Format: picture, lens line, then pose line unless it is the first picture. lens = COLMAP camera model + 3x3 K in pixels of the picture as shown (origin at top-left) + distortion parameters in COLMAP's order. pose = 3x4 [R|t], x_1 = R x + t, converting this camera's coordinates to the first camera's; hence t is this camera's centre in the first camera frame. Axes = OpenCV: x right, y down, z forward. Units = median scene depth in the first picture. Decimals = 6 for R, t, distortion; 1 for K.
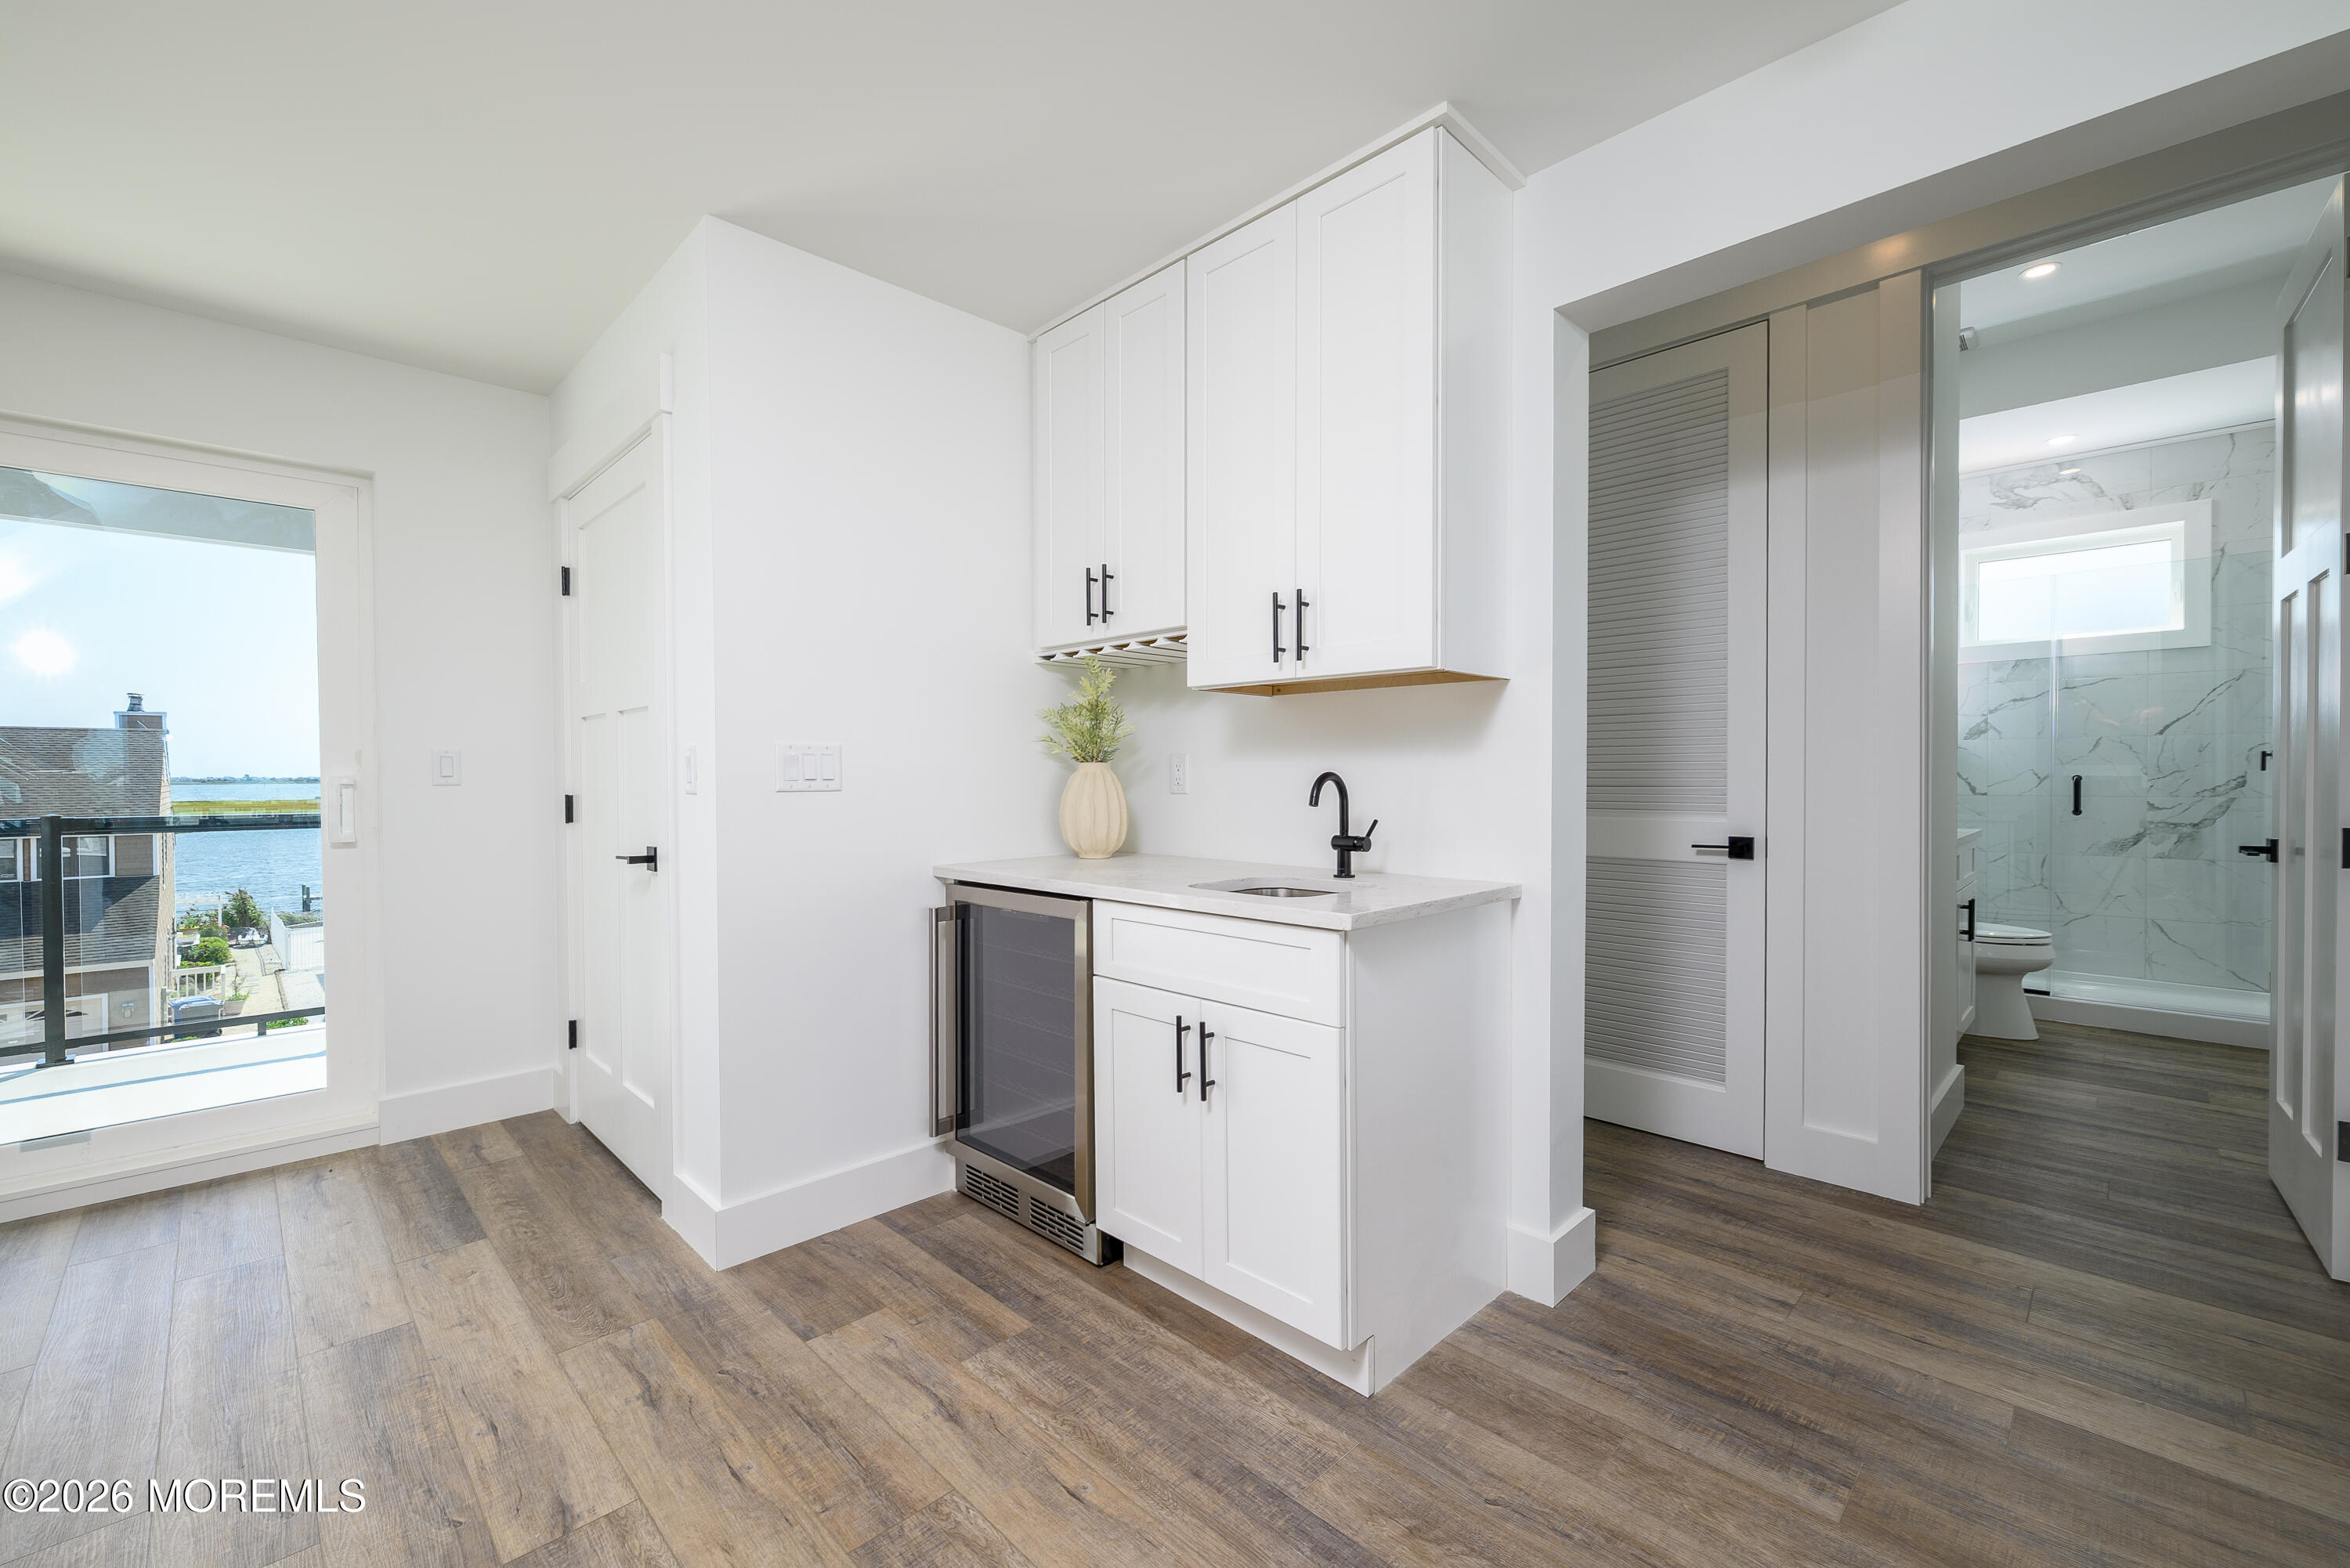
lens RADIAL K [[939.1, 0, 1175.0], [0, 939.1, 784.0], [0, 0, 1]] dist [-0.000018, 0.000116]
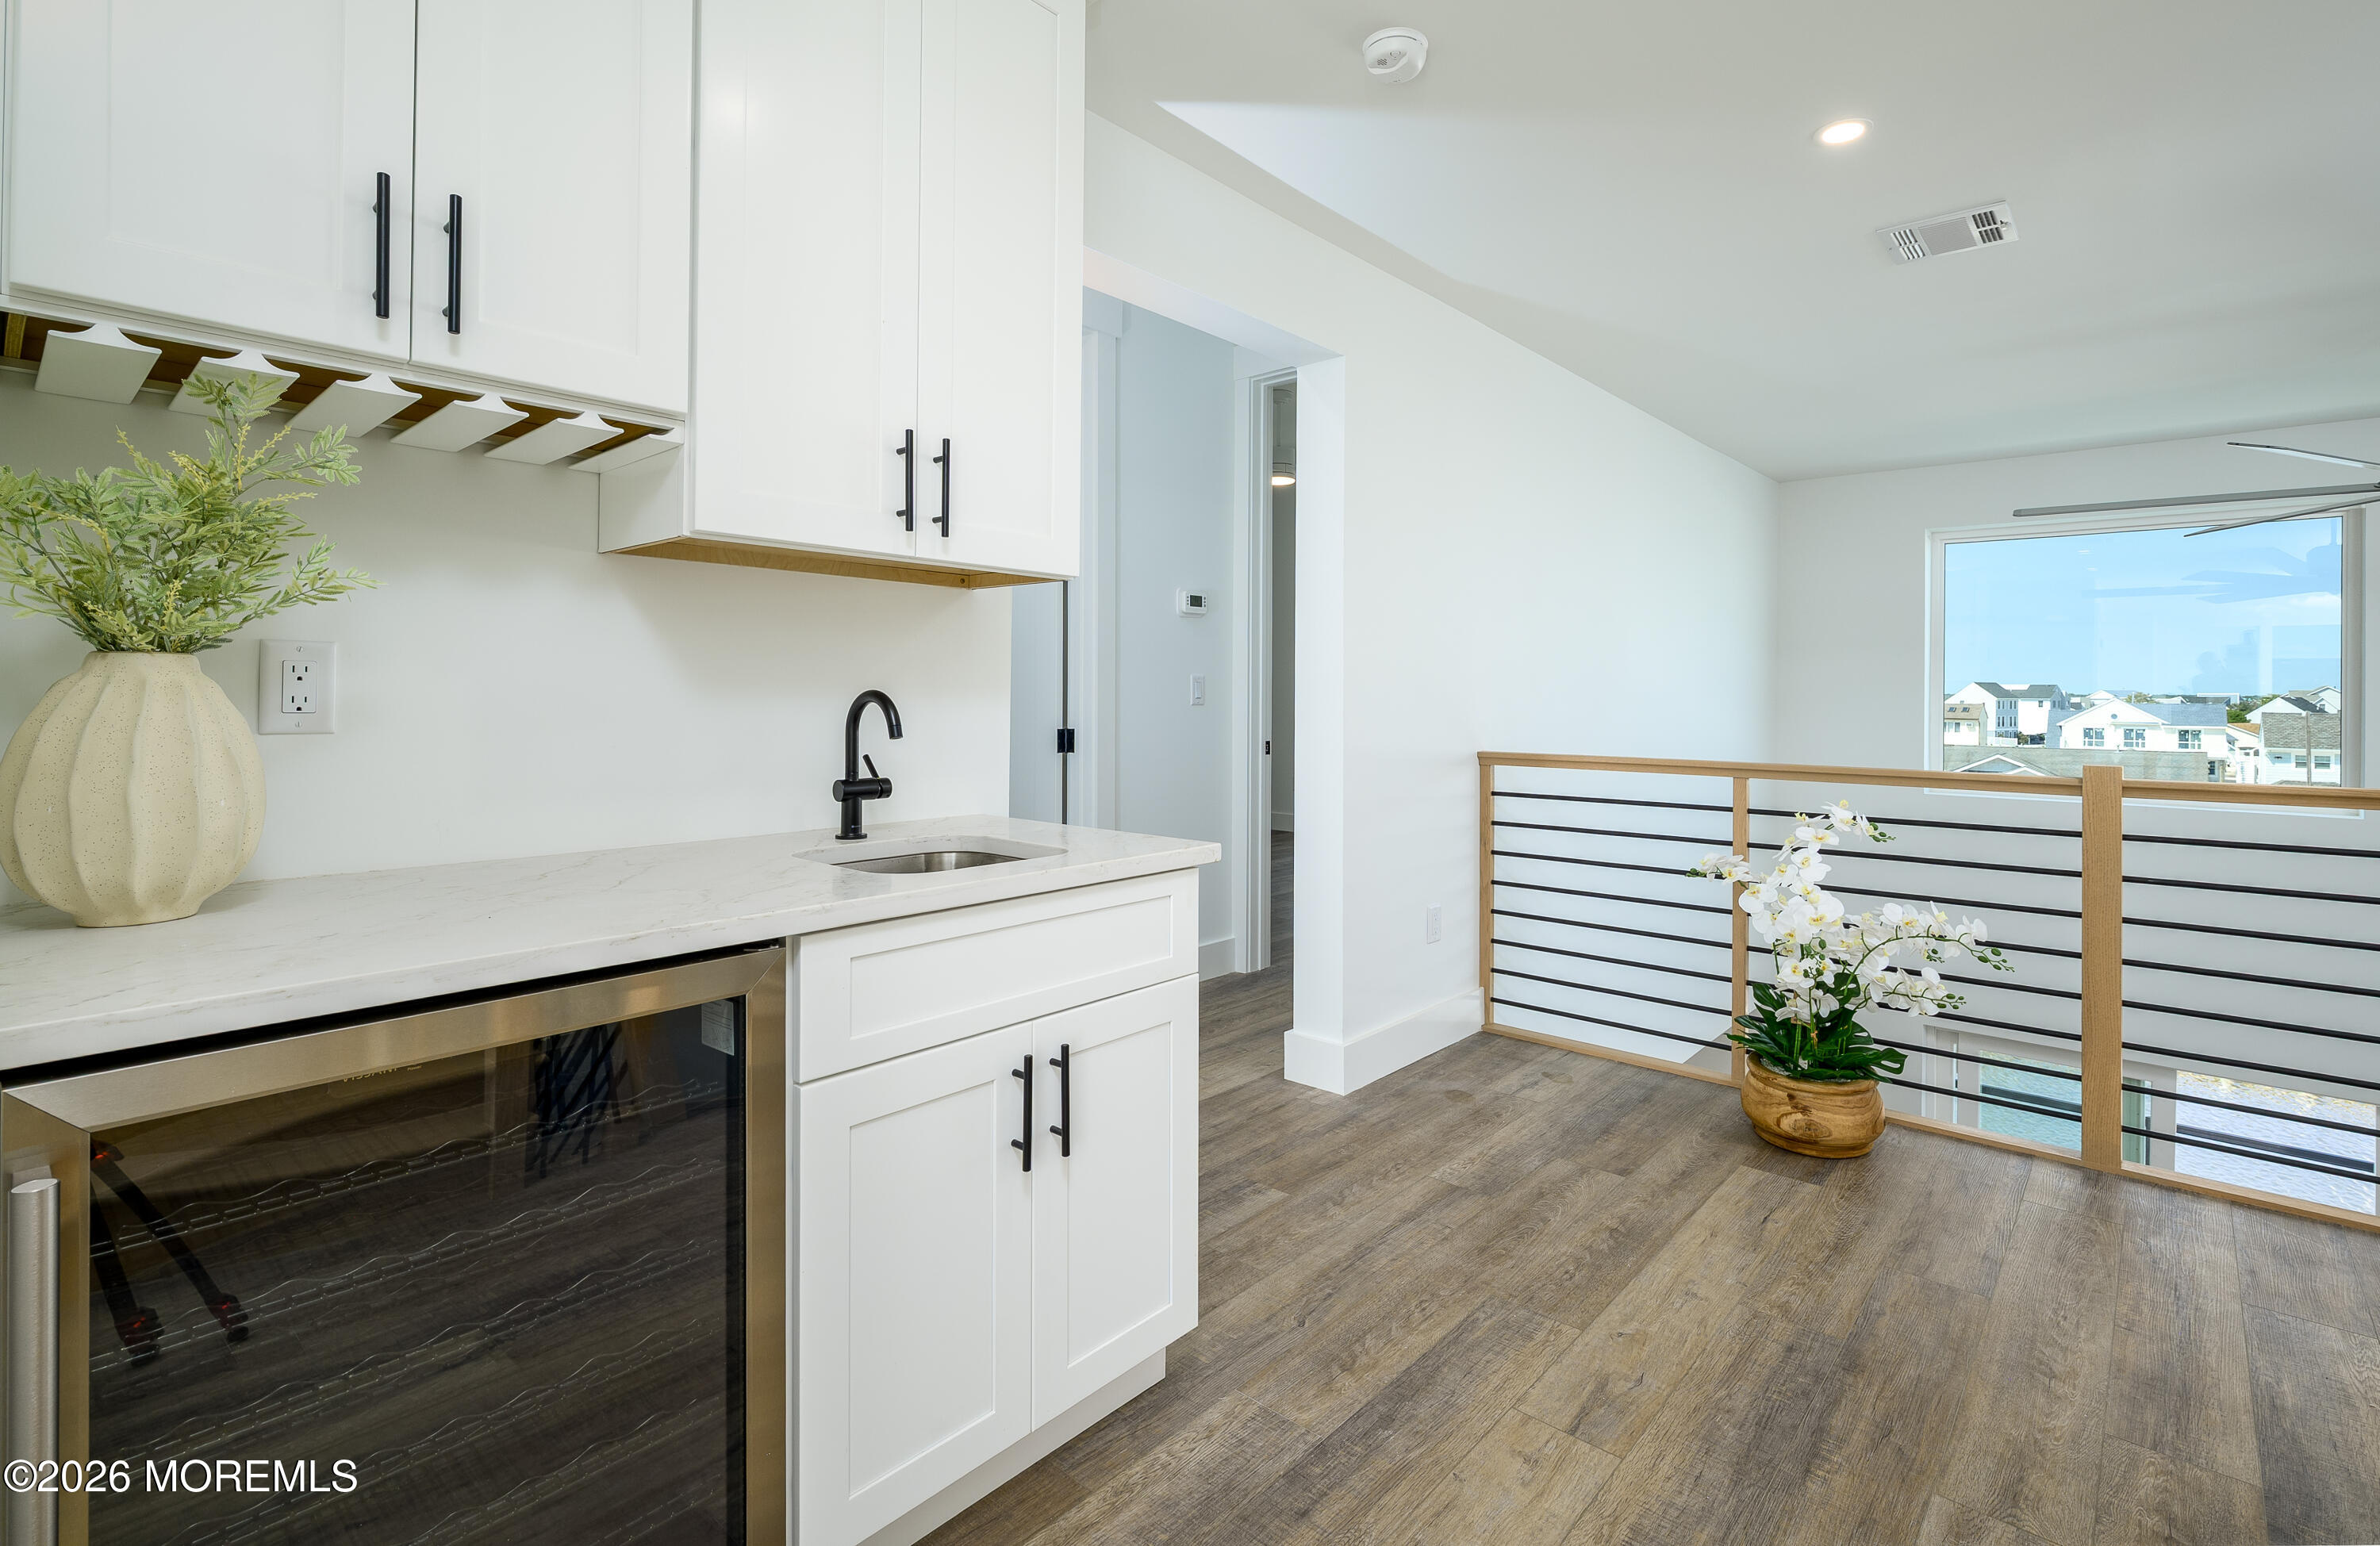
lens RADIAL K [[1090.7, 0, 1225.4], [0, 1090.7, 688.7], [0, 0, 1]] dist [0.002282, 0.000100]
pose [[-0.060845, 0.009917, 0.998098, -0.578245], [0.004015, 0.999945, -0.009691, -0.004086], [-0.998139, 0.003418, -0.060882, 0.670875]]
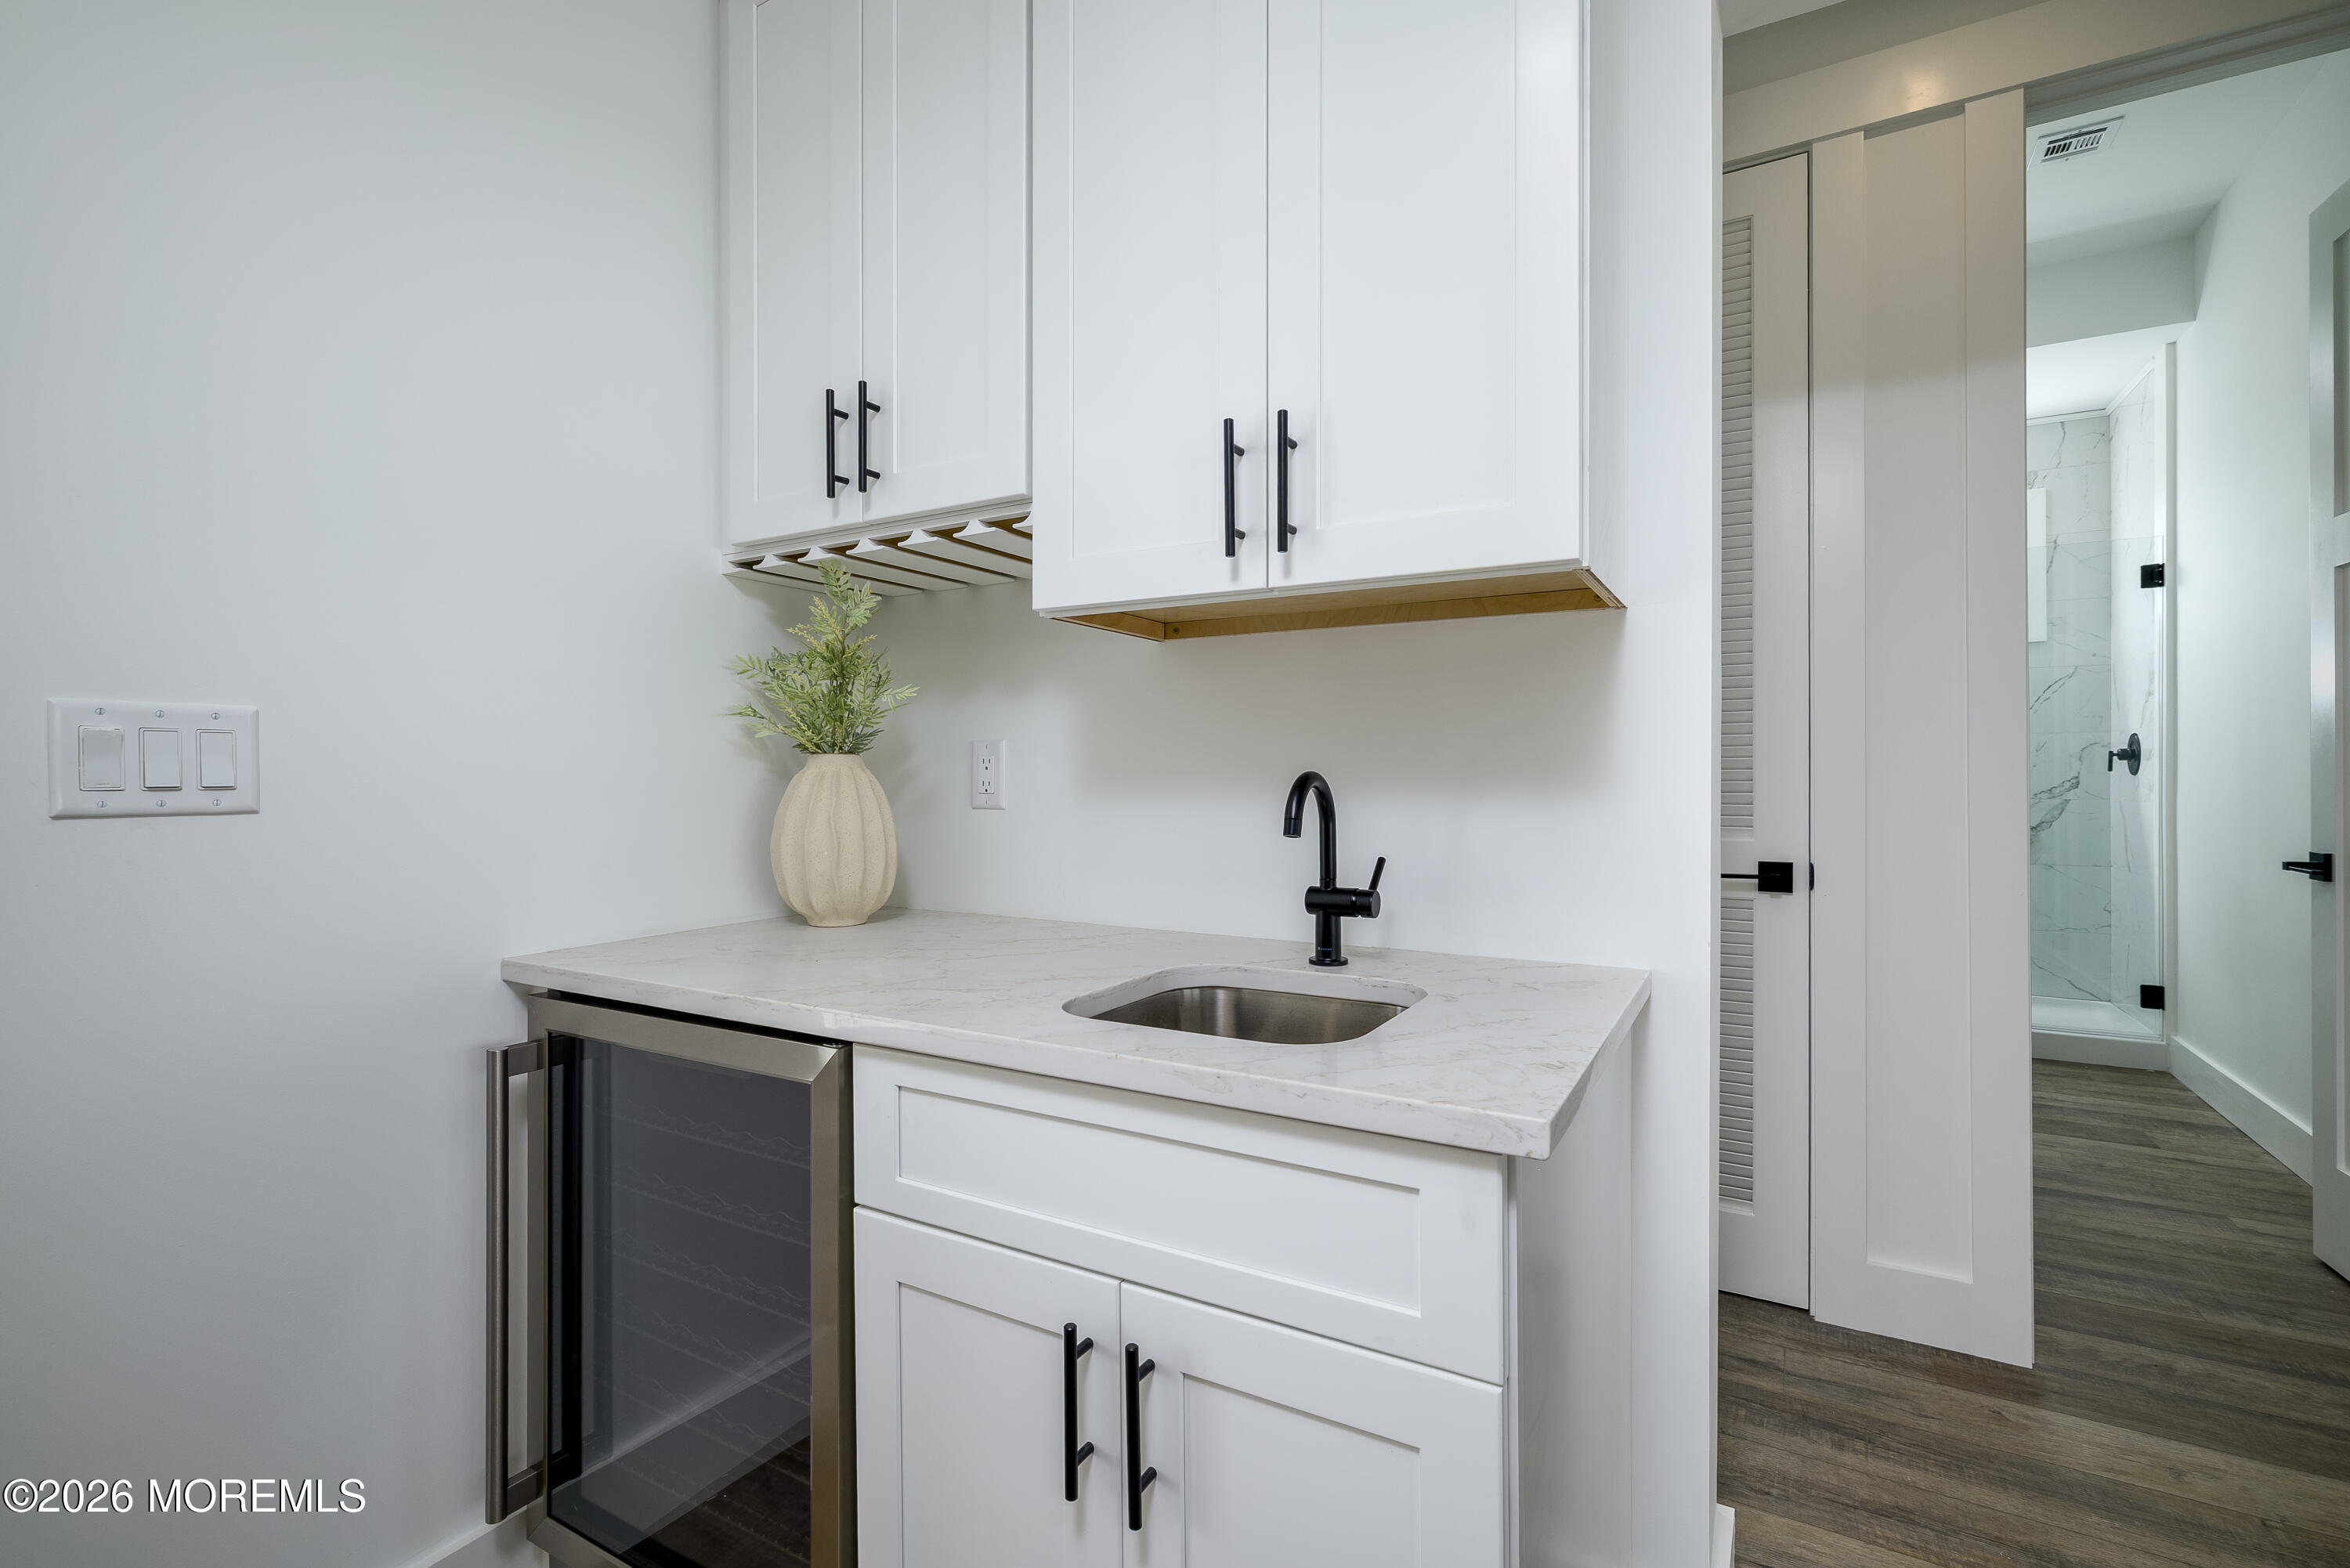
lens RADIAL K [[1047.6, 0, 1181.7], [0, 1047.6, 775.1], [0, 0, 1]] dist [0.002722, 0.000167]
pose [[0.965718, 0.000114, 0.259593, -0.054187], [0.002378, 0.999954, -0.009285, -0.004706], [-0.259582, 0.009584, 0.965674, 0.375192]]
